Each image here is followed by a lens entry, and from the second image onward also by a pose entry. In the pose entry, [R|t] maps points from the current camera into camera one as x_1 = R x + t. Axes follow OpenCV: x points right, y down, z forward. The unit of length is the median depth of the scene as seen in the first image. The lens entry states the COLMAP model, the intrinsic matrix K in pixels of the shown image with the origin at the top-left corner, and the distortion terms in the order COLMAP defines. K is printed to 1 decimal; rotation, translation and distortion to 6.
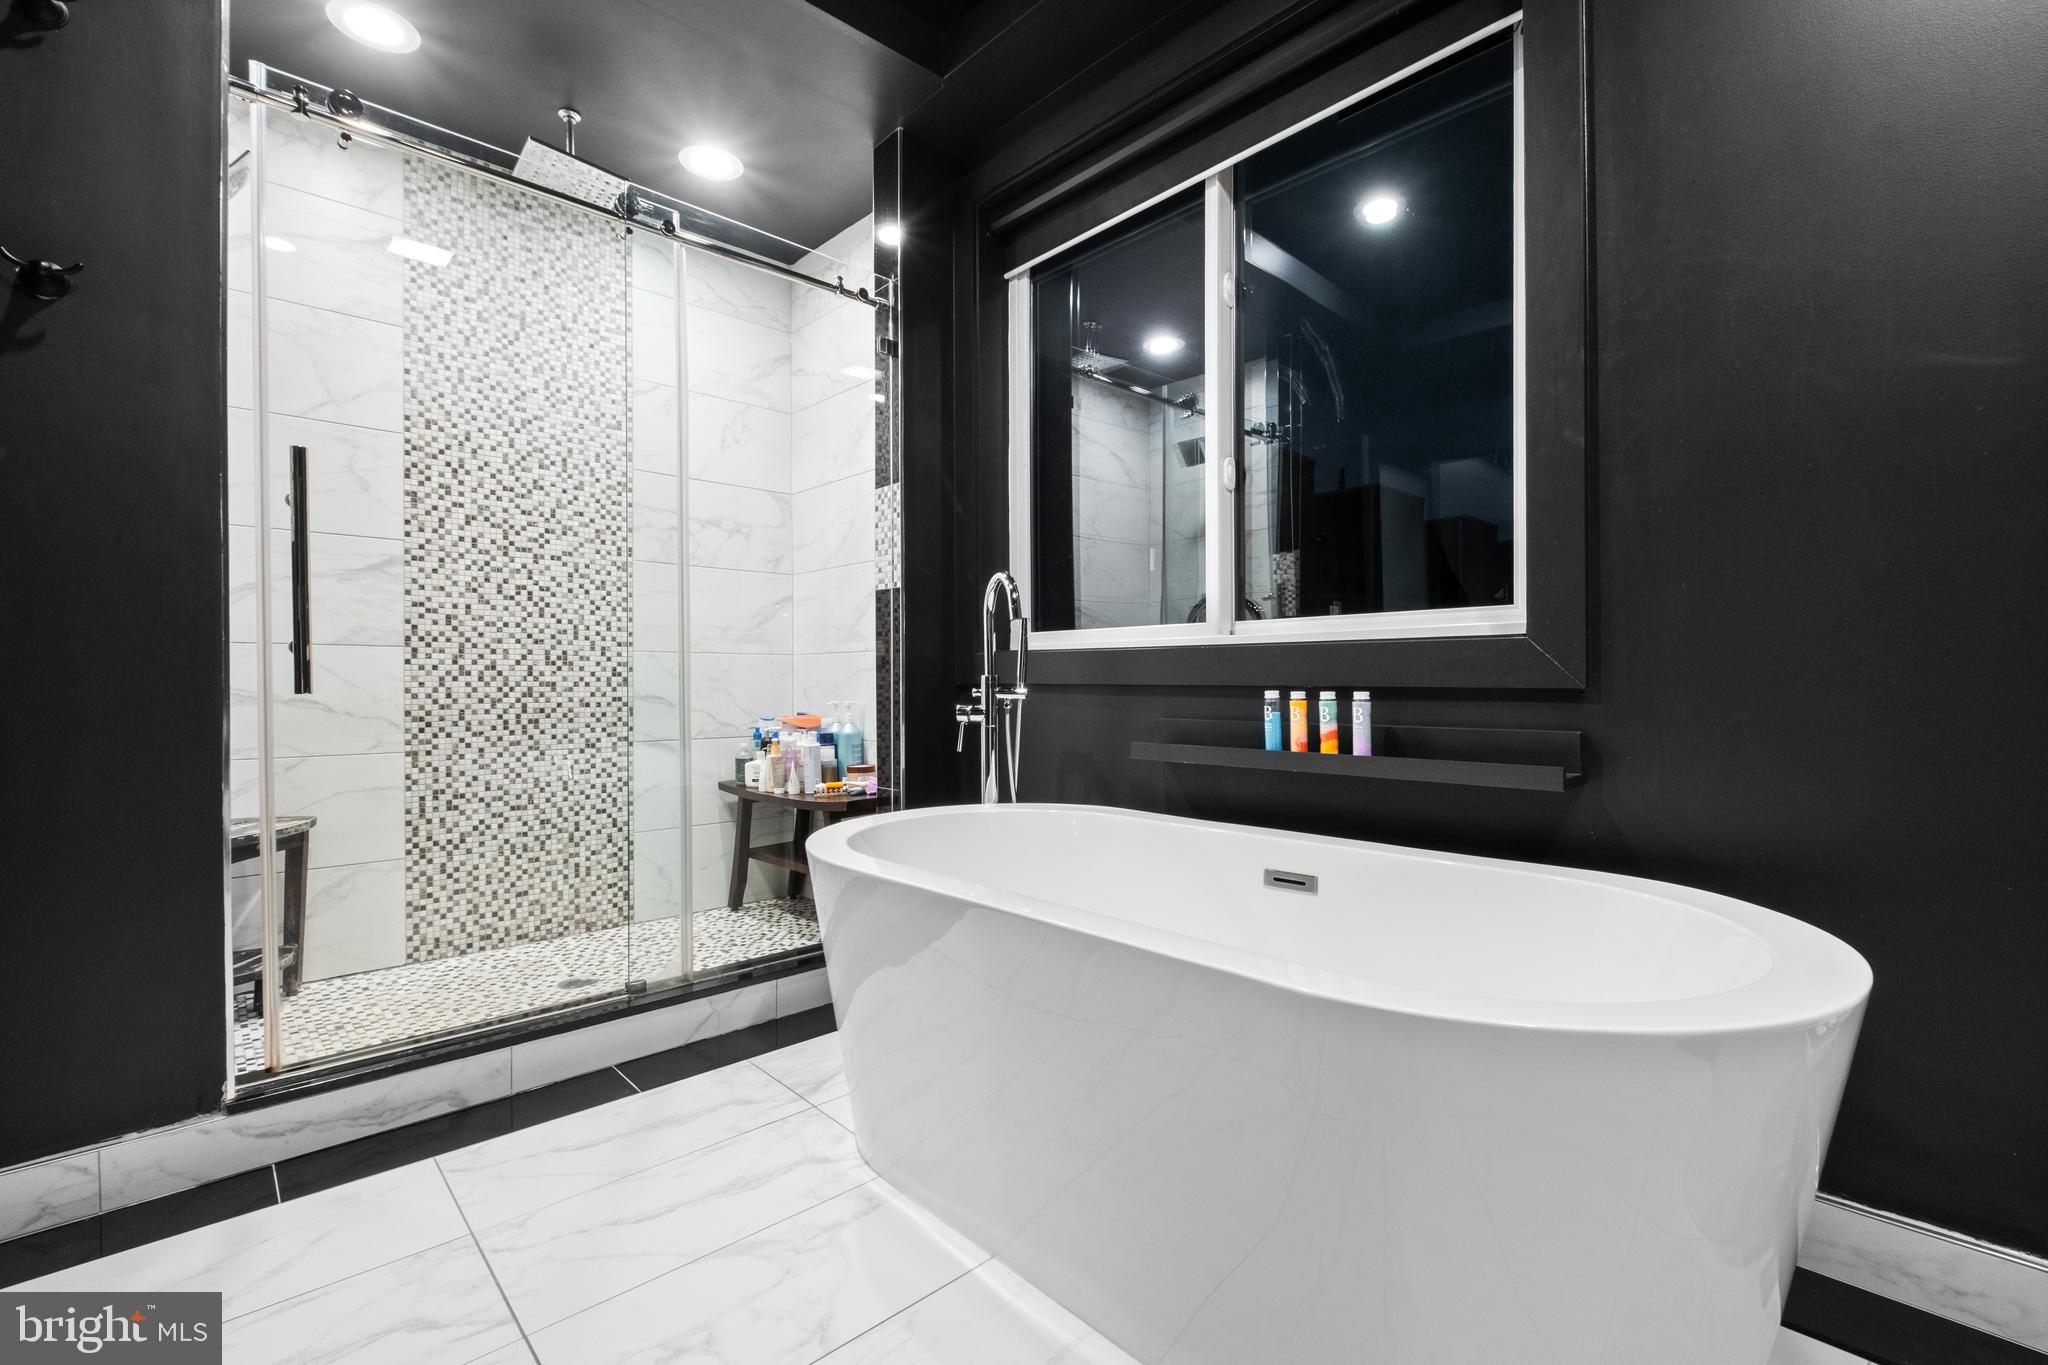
lens RADIAL K [[877.5, 0, 1026.3], [0, 877.5, 682.9], [0, 0, 1]] dist [0.003771, -0.003951]
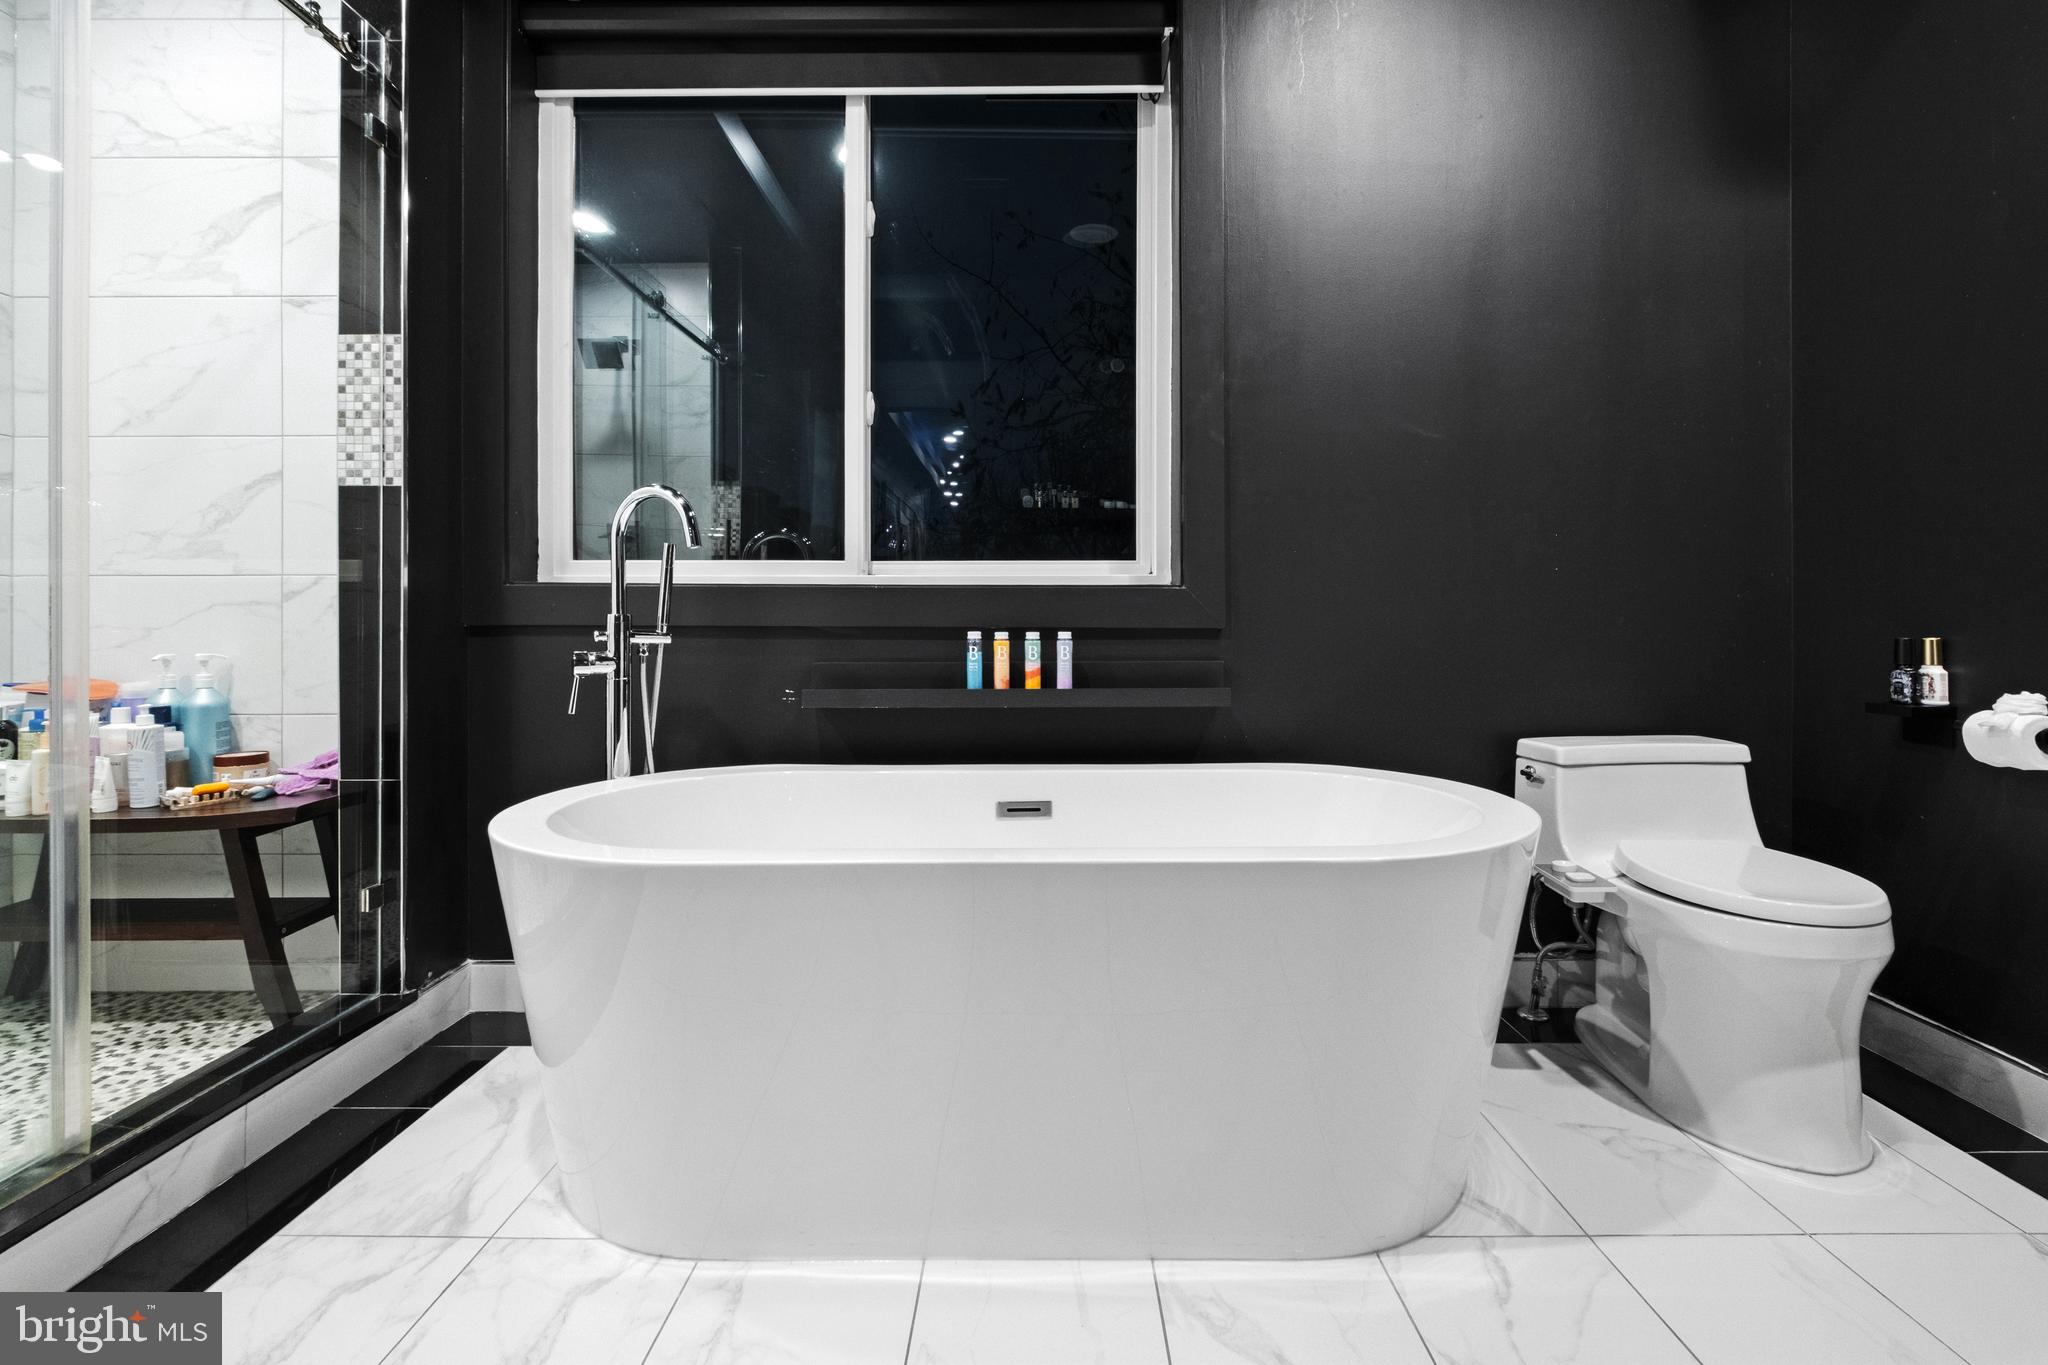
lens RADIAL K [[939.3, 0, 1050.1], [0, 939.3, 622.1], [0, 0, 1]] dist [-0.001698, -0.001678]
pose [[0.694596, 0.002548, 0.719395, -0.378587], [0.000299, 0.999993, -0.003831, 0.001834], [-0.719400, 0.002876, 0.694590, 0.139618]]
